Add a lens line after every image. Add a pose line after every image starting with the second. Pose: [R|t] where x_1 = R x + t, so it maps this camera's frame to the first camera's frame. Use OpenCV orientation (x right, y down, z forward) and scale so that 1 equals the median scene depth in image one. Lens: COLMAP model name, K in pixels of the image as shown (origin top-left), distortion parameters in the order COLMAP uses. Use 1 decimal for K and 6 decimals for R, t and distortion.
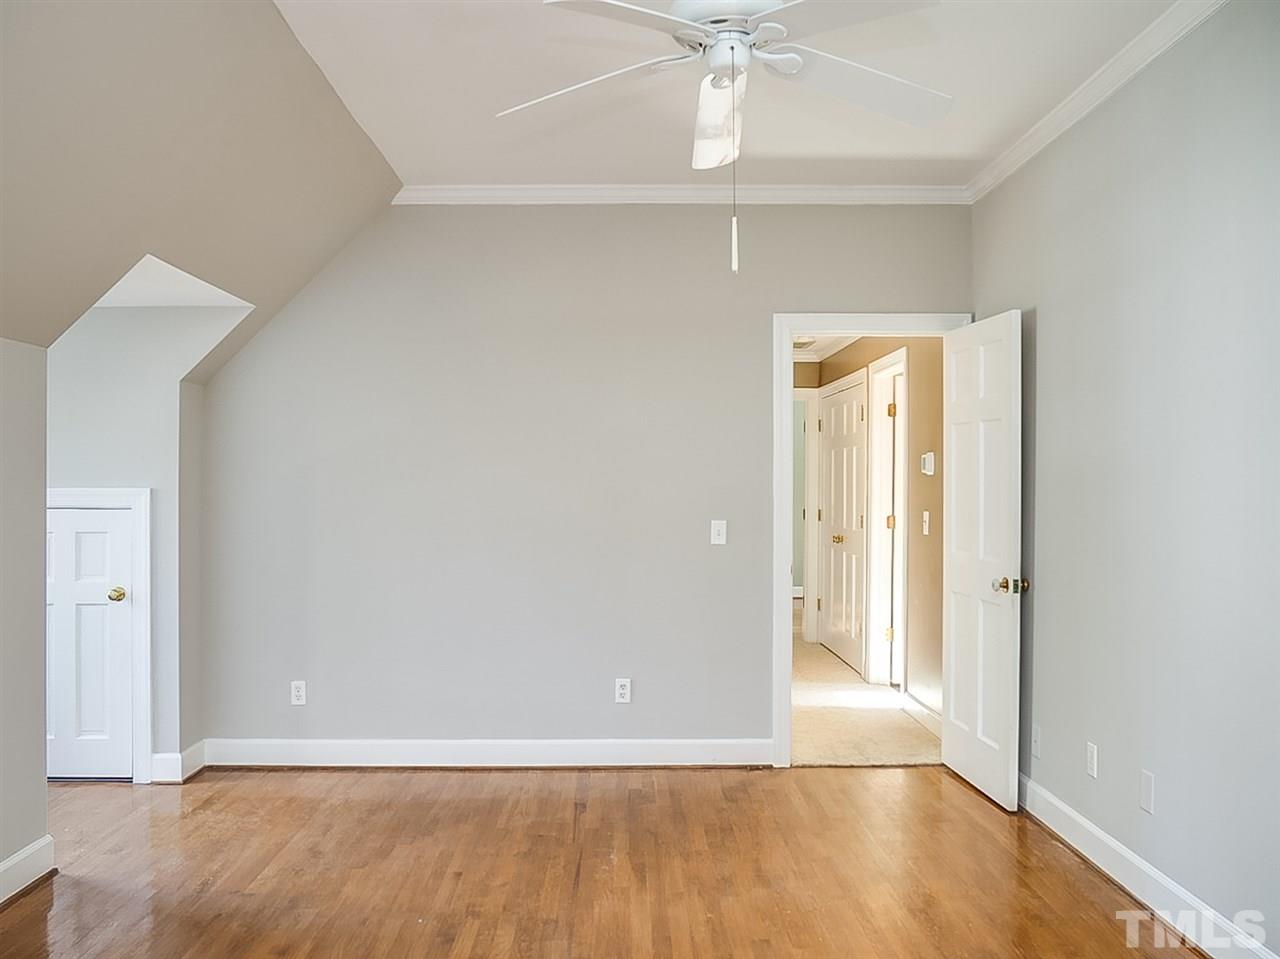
lens RADIAL K [[1090.5, 0, 640.0], [0, 1090.5, 479.5], [0, 0, 1]] dist [-0.055154, 0.043056]
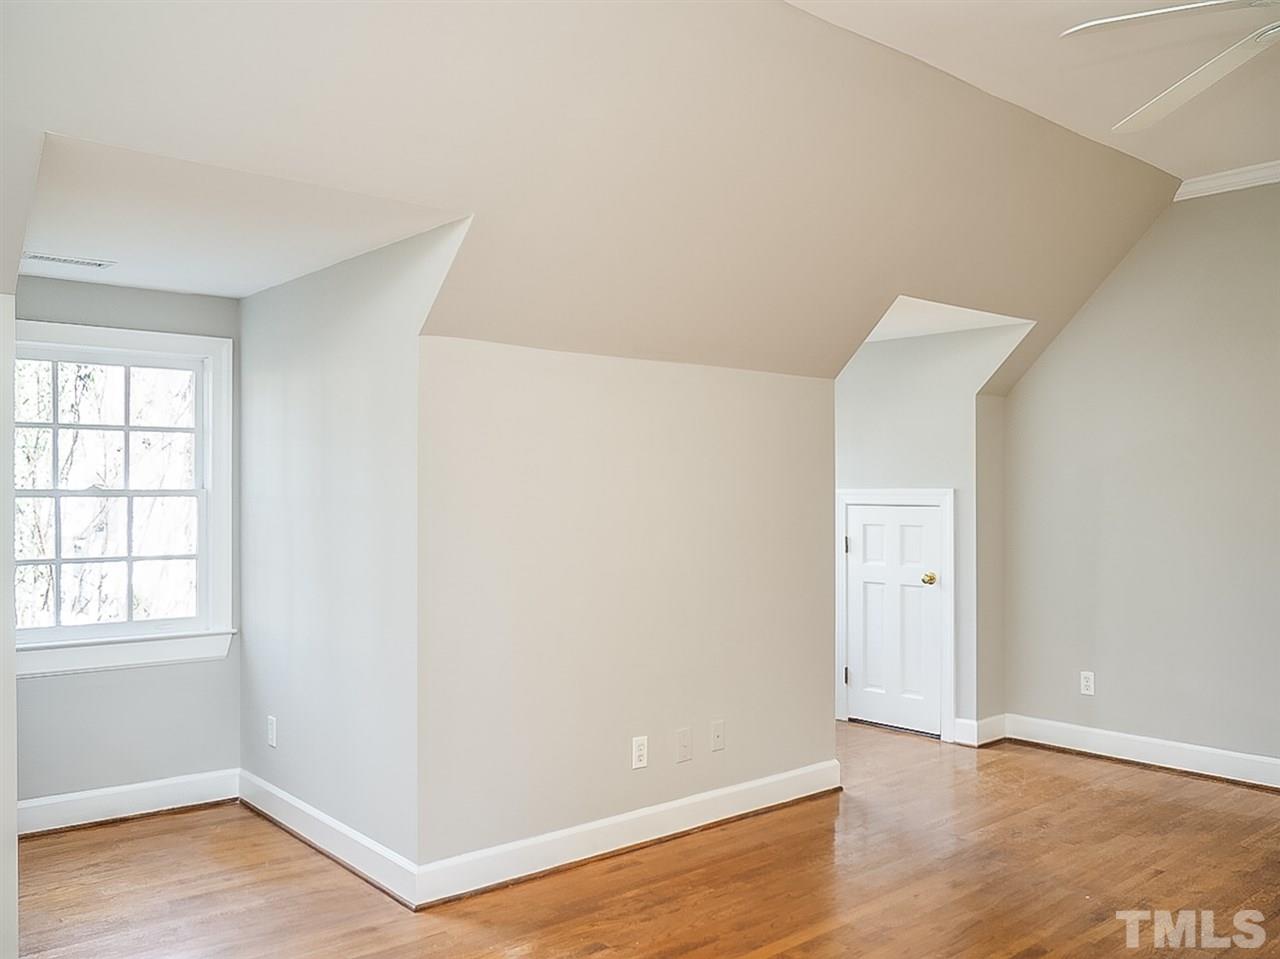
lens RADIAL K [[1090.5, 0, 640.0], [0, 1090.5, 479.5], [0, 0, 1]] dist [-0.055154, 0.043056]
pose [[0.639816, -0.008800, -0.768478, 0.249785], [0.007449, 0.999958, -0.005249, 0.001956], [0.768492, -0.002366, 0.639855, -0.005991]]
